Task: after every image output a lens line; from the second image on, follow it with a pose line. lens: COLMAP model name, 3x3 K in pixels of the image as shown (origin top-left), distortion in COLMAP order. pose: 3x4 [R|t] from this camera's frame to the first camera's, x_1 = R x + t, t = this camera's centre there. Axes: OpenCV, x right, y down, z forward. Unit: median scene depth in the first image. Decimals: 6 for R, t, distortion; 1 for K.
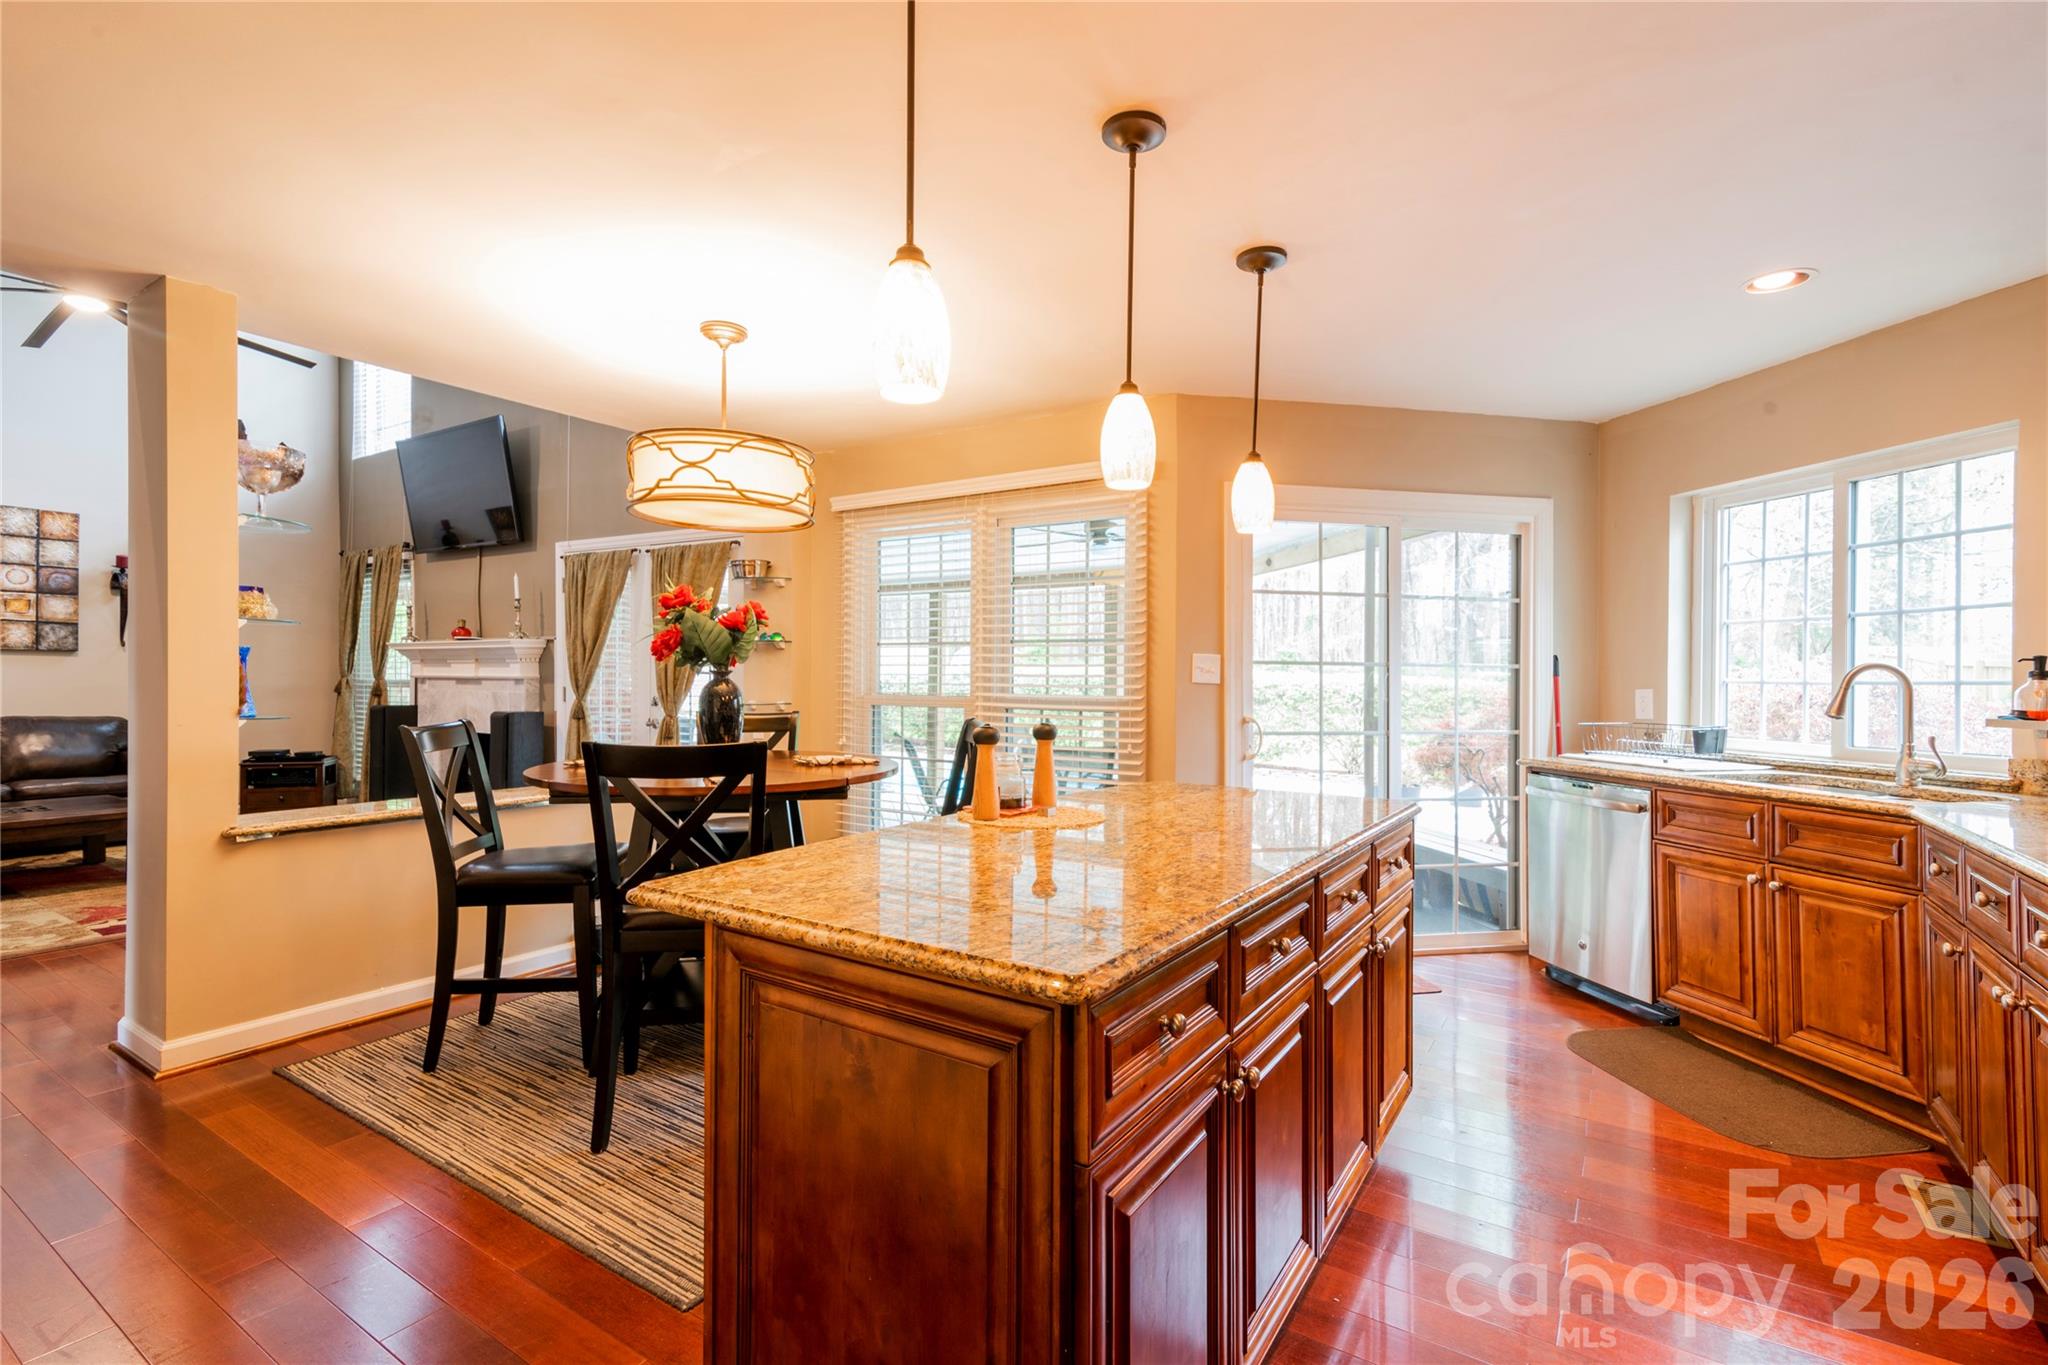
lens RADIAL K [[941.0, 0, 1032.9], [0, 941.0, 665.1], [0, 0, 1]] dist [0.015248, -0.002227]
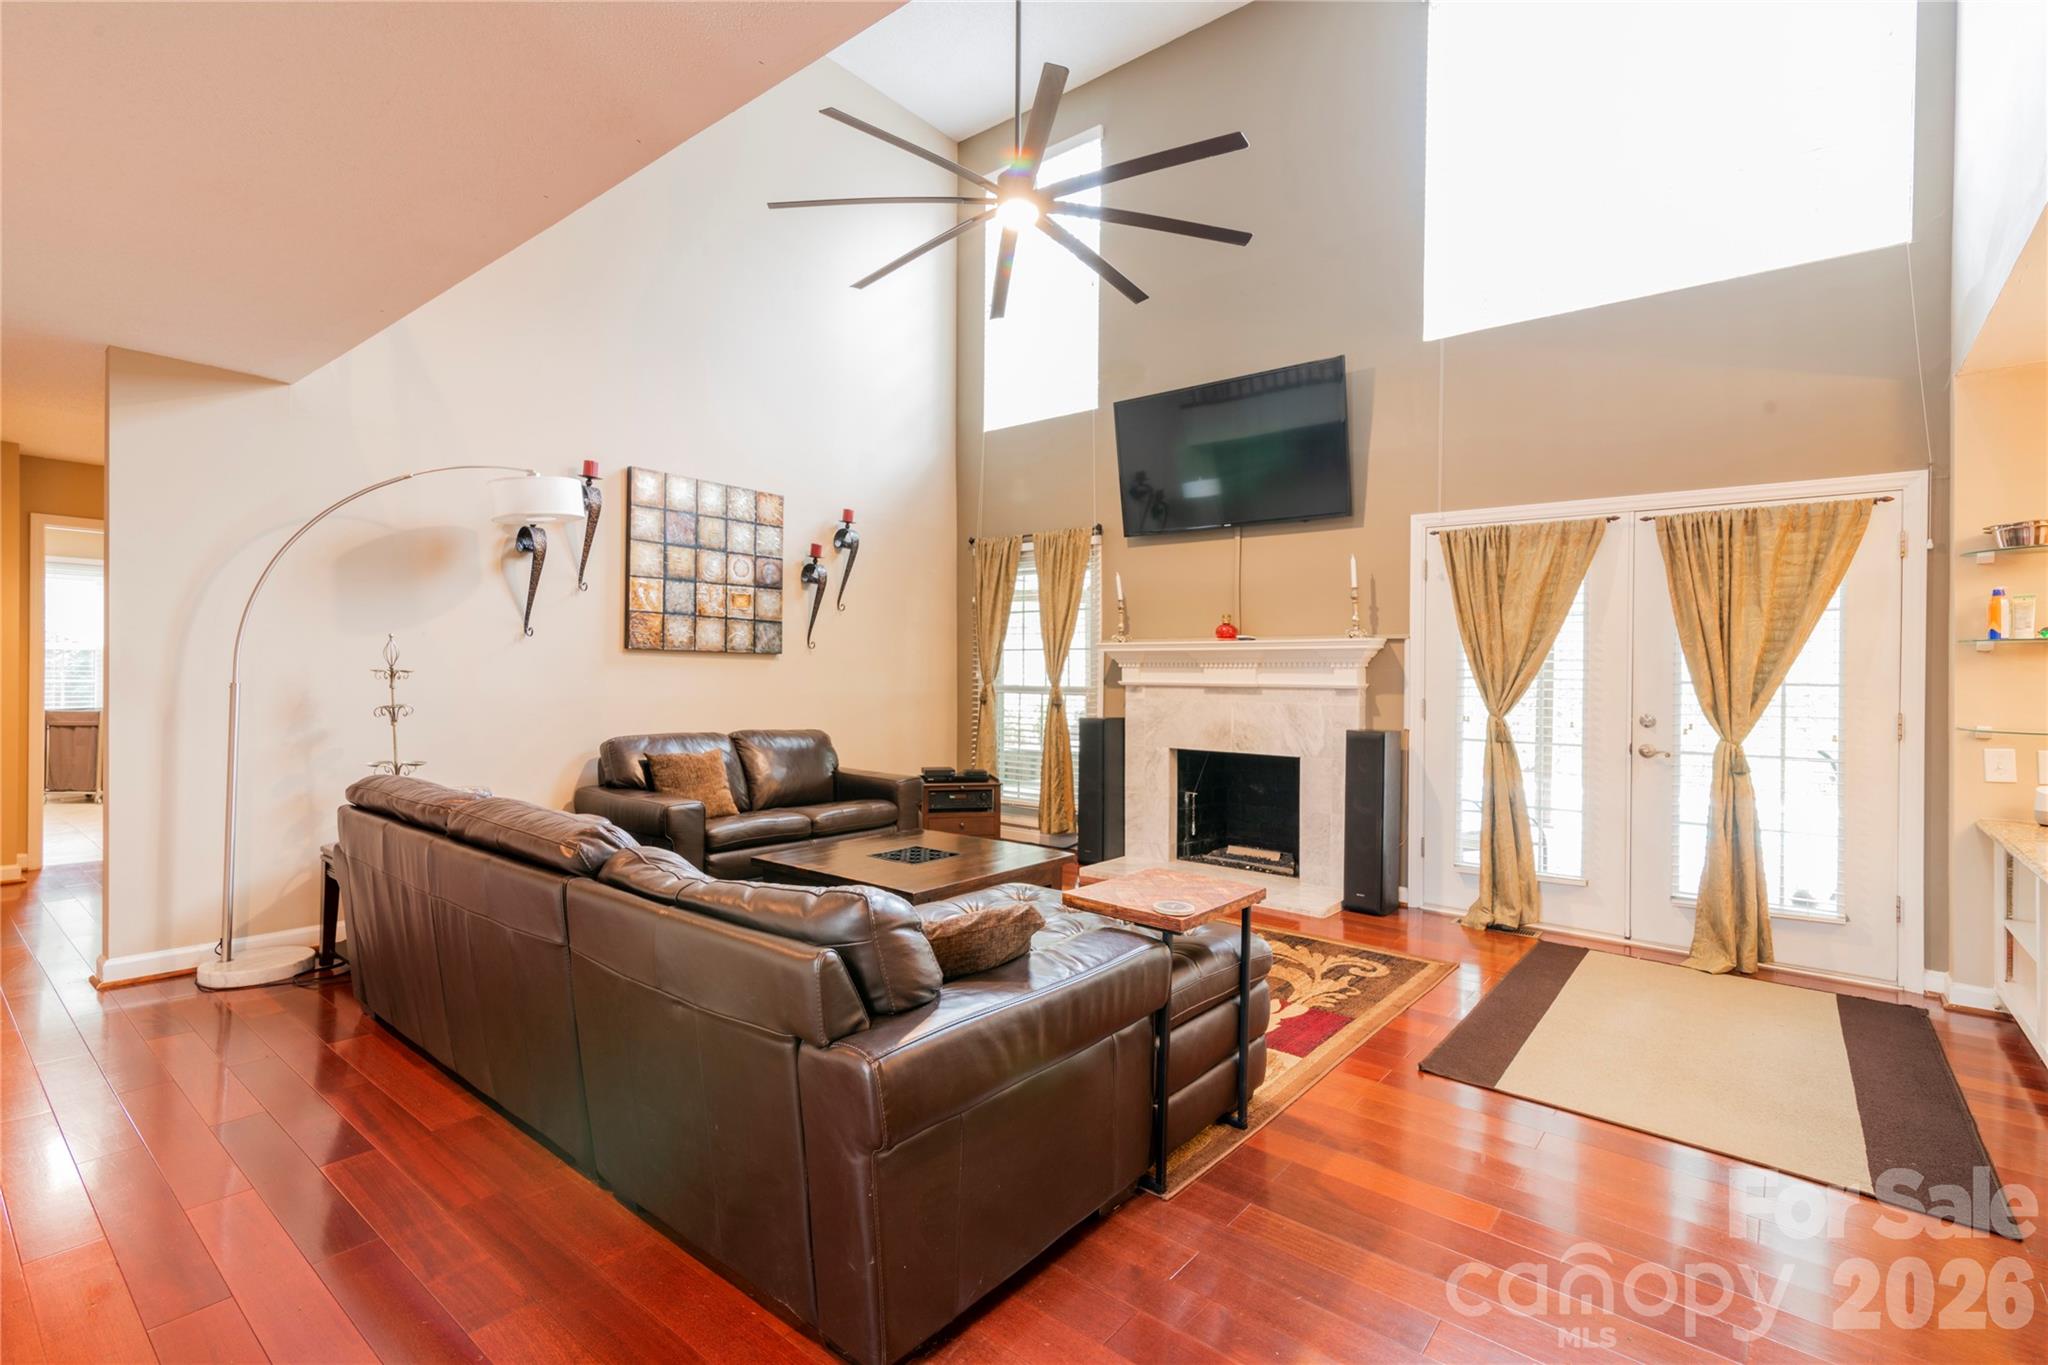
lens RADIAL K [[941.0, 0, 1025.5], [0, 941.0, 673.4], [0, 0, 1]] dist [0.015248, -0.002227]
pose [[0.993296, 0.001980, -0.115585, -0.691803], [-0.001120, 0.999971, 0.007507, -0.003598], [0.115597, -0.007327, 0.993269, 0.173928]]
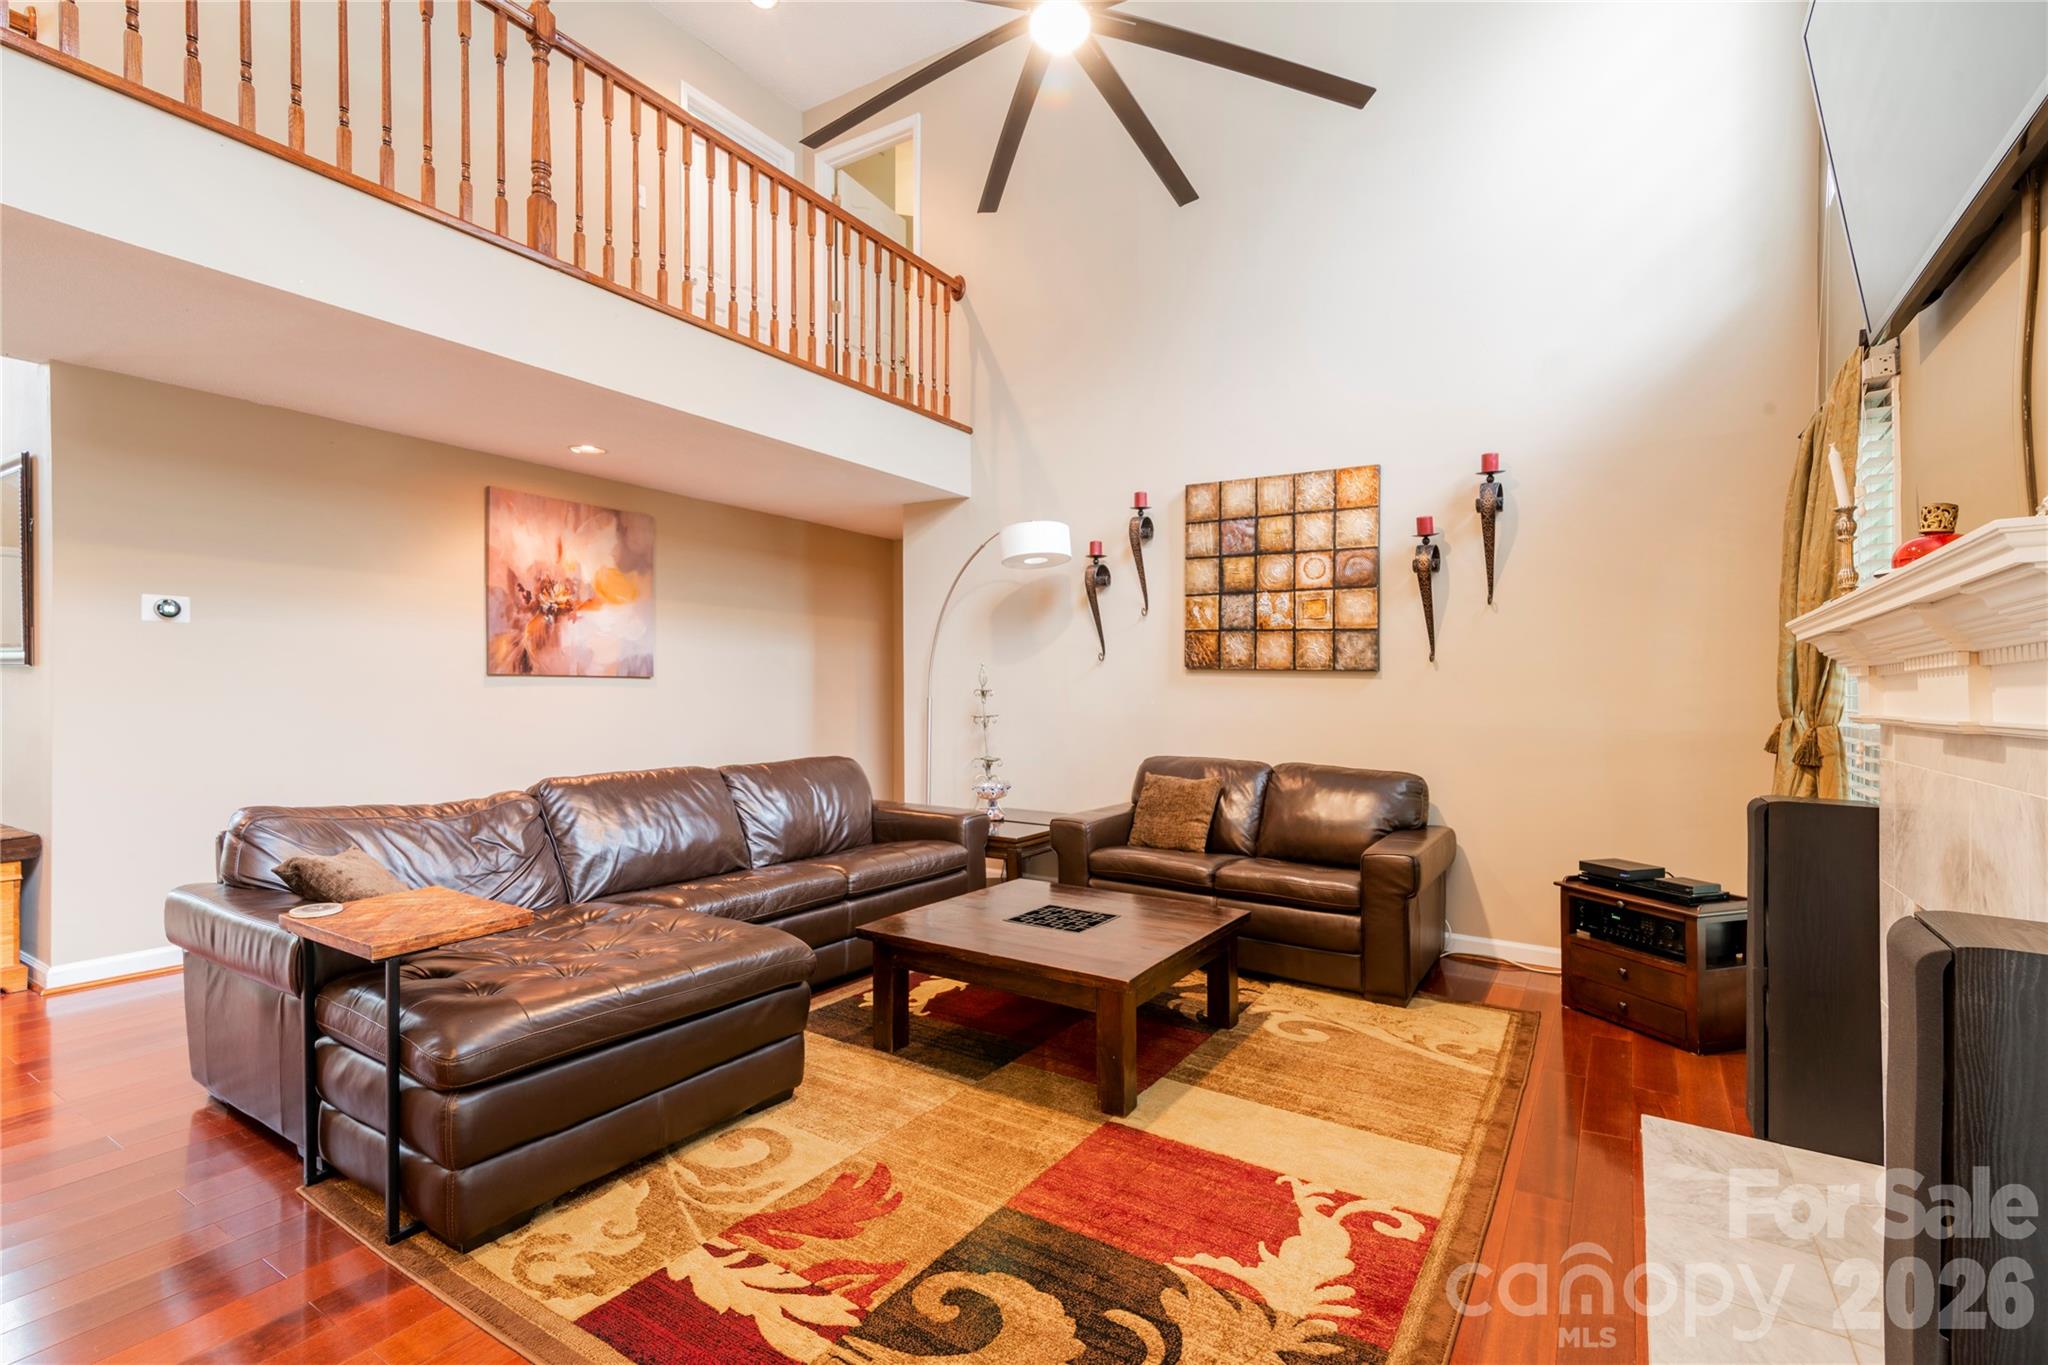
lens RADIAL K [[941.0, 0, 1018.0], [0, 941.0, 692.5], [0, 0, 1]] dist [0.015248, -0.002227]
pose [[-0.001208, -0.003683, -0.999992, -0.345615], [-0.004904, 0.999981, -0.003677, 0.004536], [0.999987, 0.004900, -0.001226, 0.760133]]
